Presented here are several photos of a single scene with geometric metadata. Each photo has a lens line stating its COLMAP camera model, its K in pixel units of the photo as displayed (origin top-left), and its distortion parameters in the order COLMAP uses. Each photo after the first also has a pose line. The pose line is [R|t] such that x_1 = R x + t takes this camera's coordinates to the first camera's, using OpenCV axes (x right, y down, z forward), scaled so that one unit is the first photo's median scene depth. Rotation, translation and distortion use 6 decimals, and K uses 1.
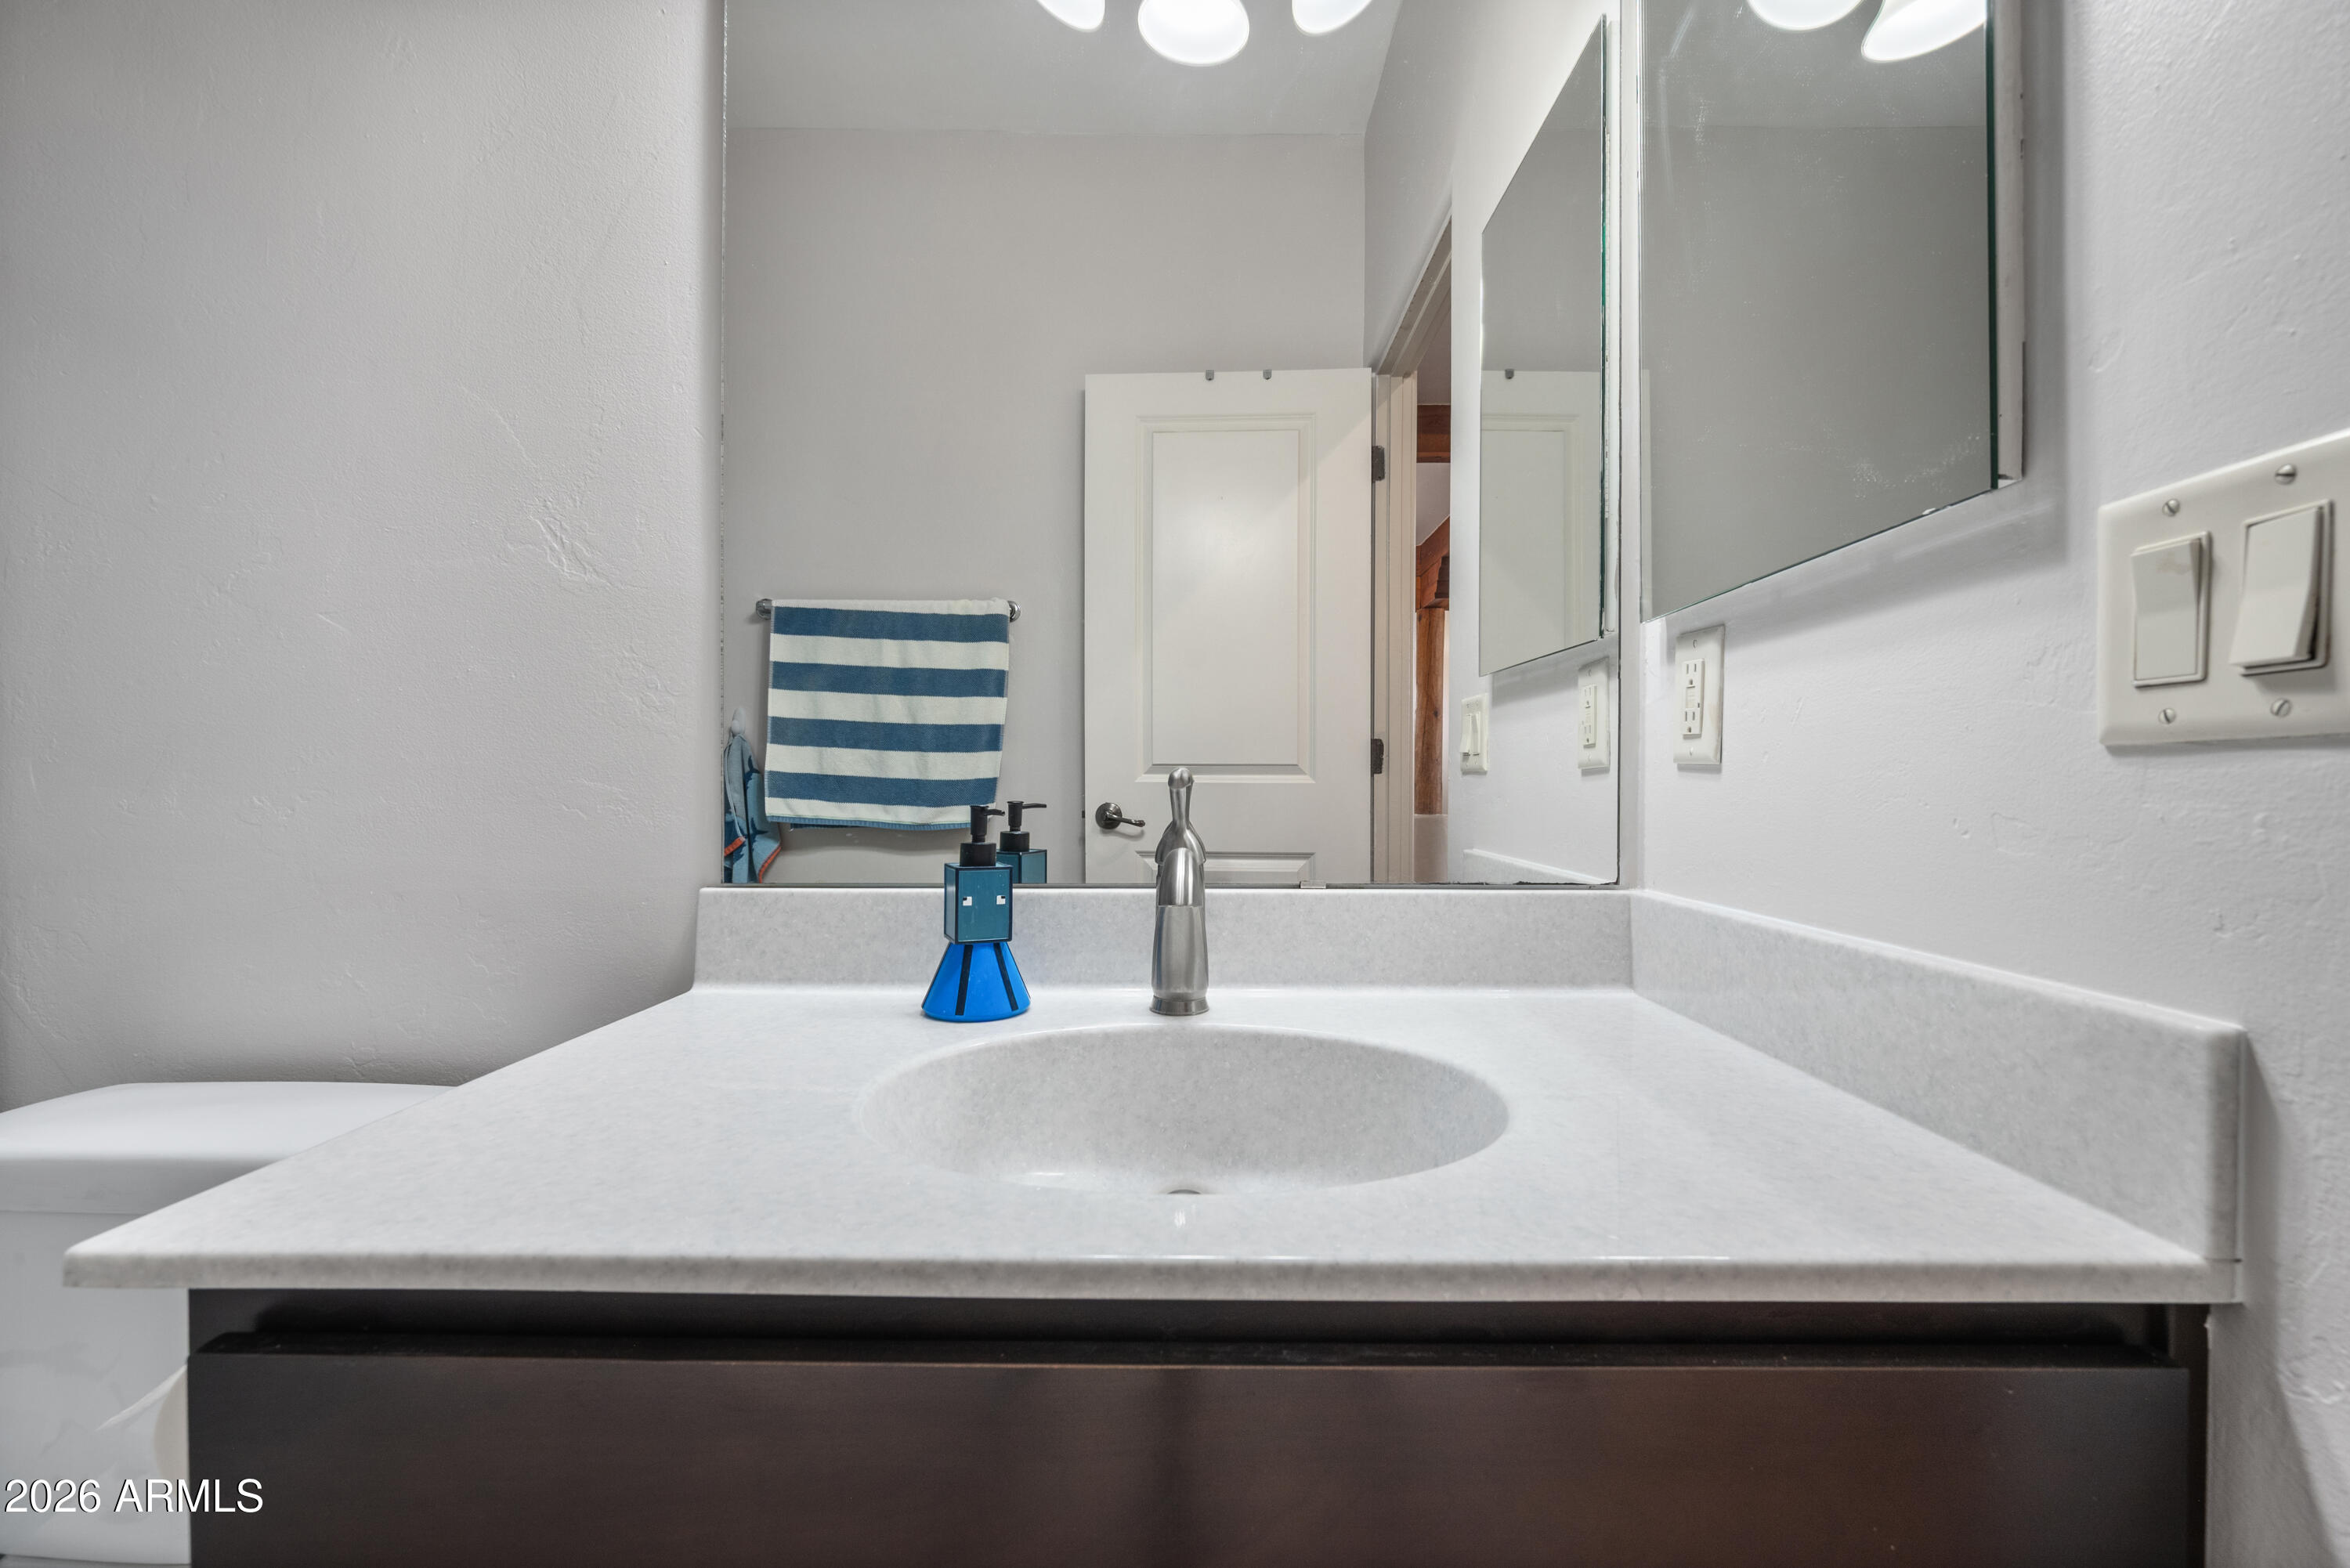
lens RADIAL K [[943.1, 0, 1175.0], [0, 943.1, 784.0], [0, 0, 1]] dist [-0.008400, -0.000179]
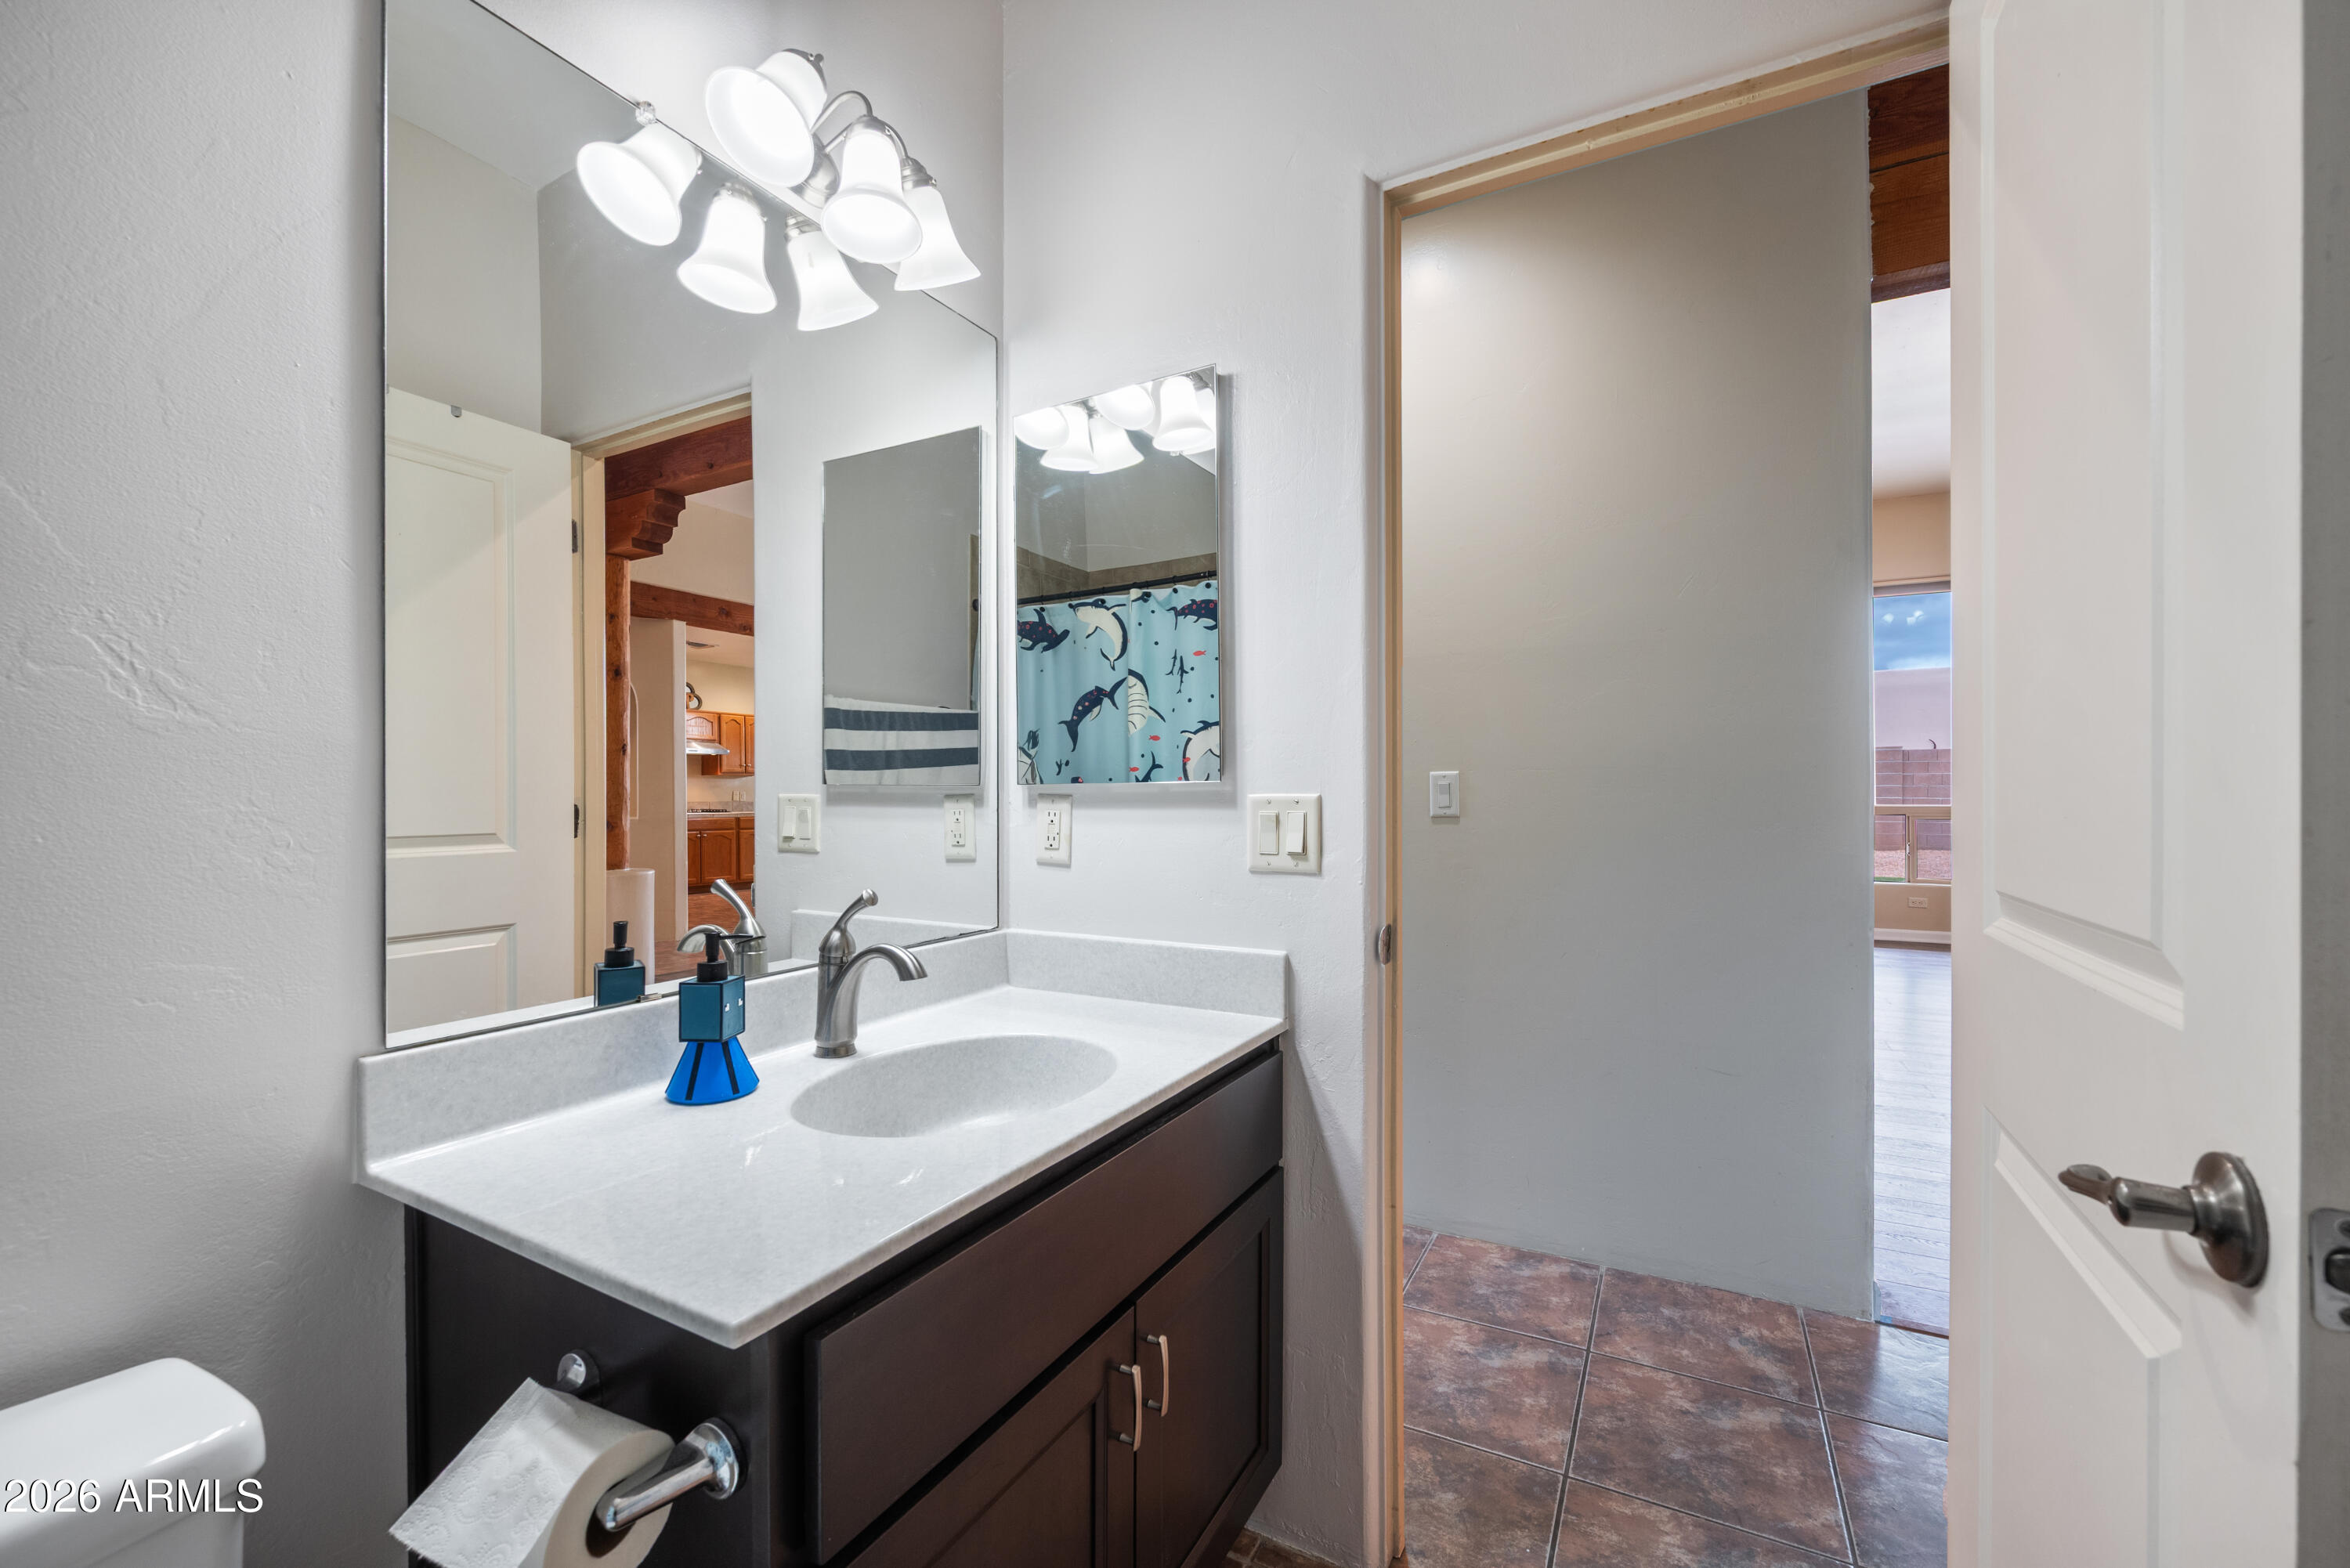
lens RADIAL K [[953.6, 0, 1176.0], [0, 953.6, 811.7], [0, 0, 1]] dist [-0.005441, 0.000115]
pose [[0.473996, -0.022725, 0.880234, -0.997156], [0.003008, 0.999703, 0.024190, -0.162792], [-0.880522, -0.008818, 0.473923, -0.155759]]
